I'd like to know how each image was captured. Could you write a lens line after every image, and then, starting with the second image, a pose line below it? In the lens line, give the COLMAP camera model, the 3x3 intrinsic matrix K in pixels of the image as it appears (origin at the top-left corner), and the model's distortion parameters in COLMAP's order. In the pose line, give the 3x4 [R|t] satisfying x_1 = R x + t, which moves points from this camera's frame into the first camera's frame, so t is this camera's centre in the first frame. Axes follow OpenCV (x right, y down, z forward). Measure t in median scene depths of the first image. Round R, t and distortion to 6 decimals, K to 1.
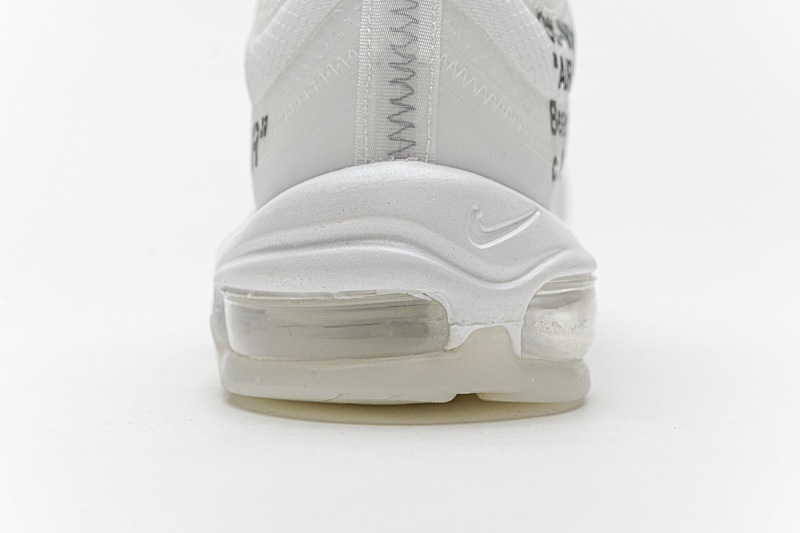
lens RADIAL K [[1622.9, 0, 400.1], [0, 1622.9, 264.5], [0, 0, 1]] dist [0.005465, 0.000000]
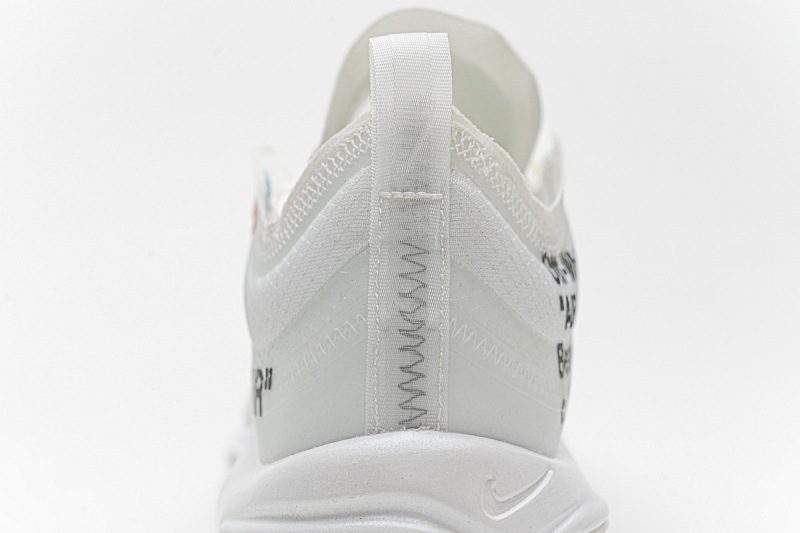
lens RADIAL K [[1622.9, 0, 399.8], [0, 1622.9, 268.9], [0, 0, 1]] dist [0.005465, 0.000000]
pose [[0.999563, -0.020398, 0.021373, -0.025760], [0.021027, 0.999340, -0.029637, -0.130048], [-0.020755, 0.030073, 0.999332, 0.013909]]
